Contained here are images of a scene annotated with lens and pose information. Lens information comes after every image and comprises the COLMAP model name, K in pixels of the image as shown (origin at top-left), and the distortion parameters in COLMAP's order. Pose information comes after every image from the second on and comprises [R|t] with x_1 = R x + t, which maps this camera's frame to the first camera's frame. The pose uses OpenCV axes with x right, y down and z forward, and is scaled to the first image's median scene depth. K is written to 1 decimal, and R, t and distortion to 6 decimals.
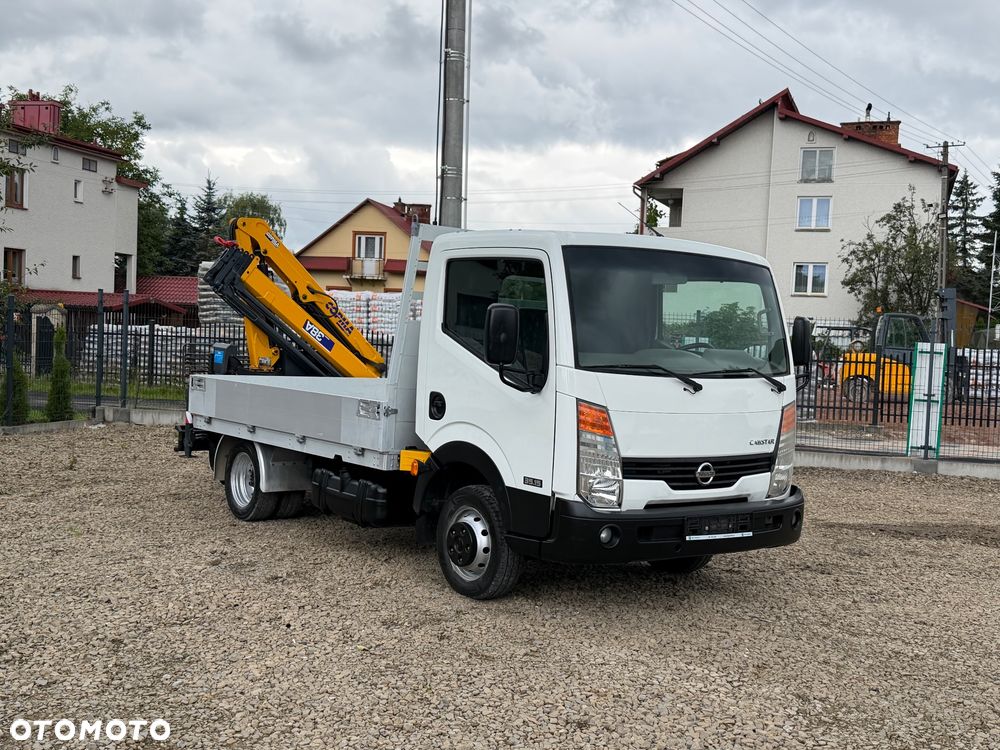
lens RADIAL K [[1176.3, 0, 495.7], [0, 1176.3, 376.4], [0, 0, 1]] dist [0.056556, 0.000000]
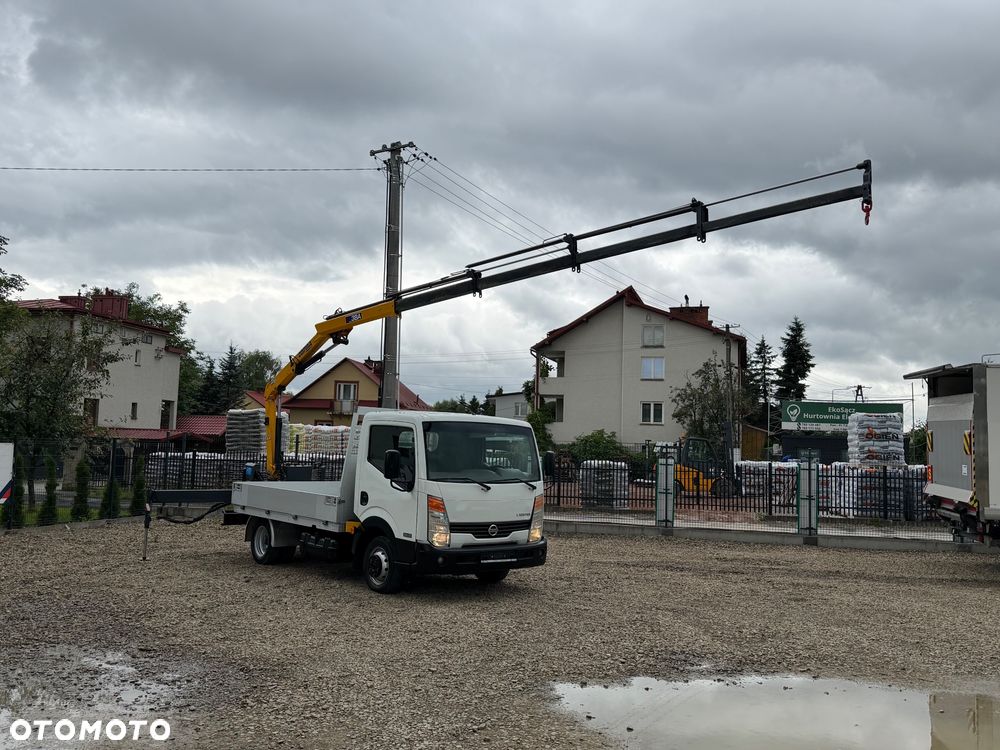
lens RADIAL K [[883.2, 0, 493.2], [0, 883.2, 401.2], [0, 0, 1]] dist [0.093990, -0.053065]
pose [[0.998352, -0.000491, 0.057377, 0.067933], [0.005650, 0.995944, -0.089794, -0.002129], [-0.057101, 0.089971, 0.994306, -0.425852]]
